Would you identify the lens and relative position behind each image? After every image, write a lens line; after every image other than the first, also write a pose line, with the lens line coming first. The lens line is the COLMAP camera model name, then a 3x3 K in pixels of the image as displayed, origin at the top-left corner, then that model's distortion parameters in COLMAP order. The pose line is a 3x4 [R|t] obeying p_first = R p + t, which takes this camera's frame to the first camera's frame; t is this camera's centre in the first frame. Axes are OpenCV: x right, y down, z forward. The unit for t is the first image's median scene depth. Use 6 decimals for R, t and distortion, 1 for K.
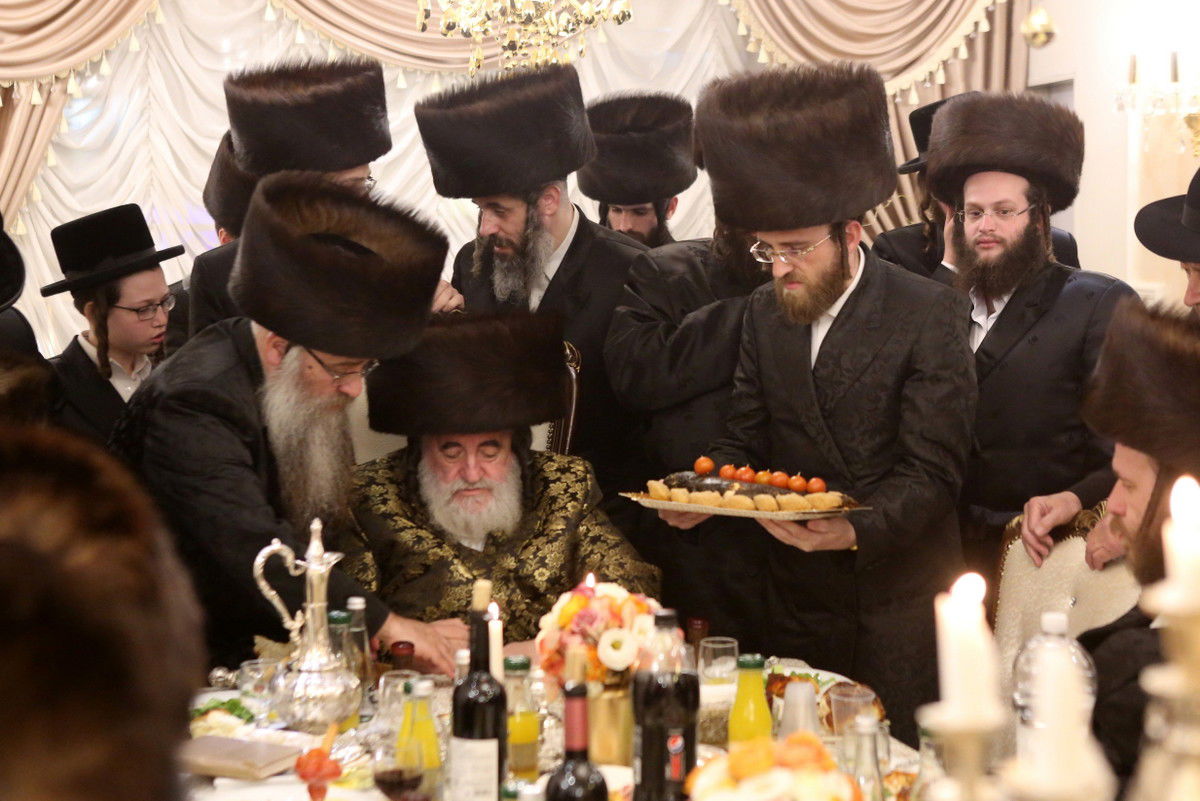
lens RADIAL K [[2208.6, 0, 582.1], [0, 2208.6, 410.5], [0, 0, 1]] dist [0.063192, 0.000000]
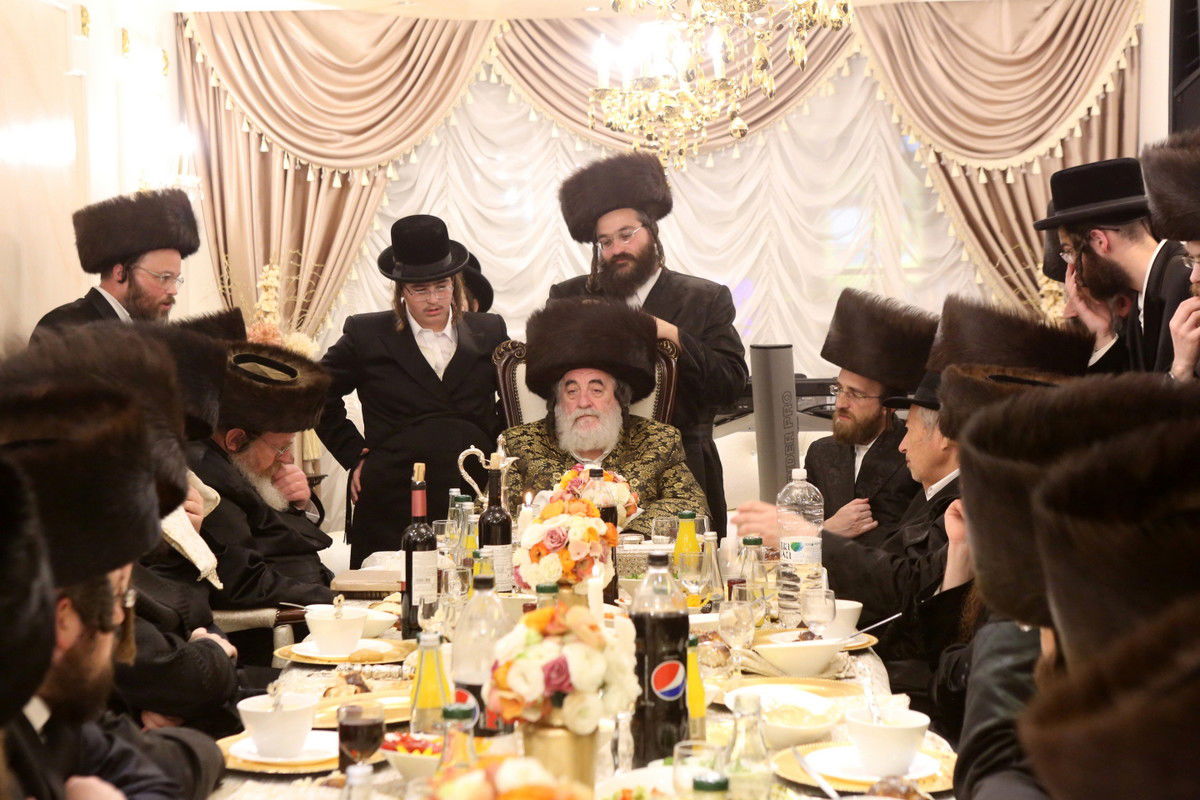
lens RADIAL K [[2481.1, 0, 591.6], [0, 2481.1, 433.9], [0, 0, 1]] dist [0.186114, 0.000000]
pose [[0.979426, 0.004974, -0.201743, 0.193761], [-0.012779, 0.999219, -0.037402, 0.068675], [0.201399, 0.039211, 0.978724, -0.455213]]
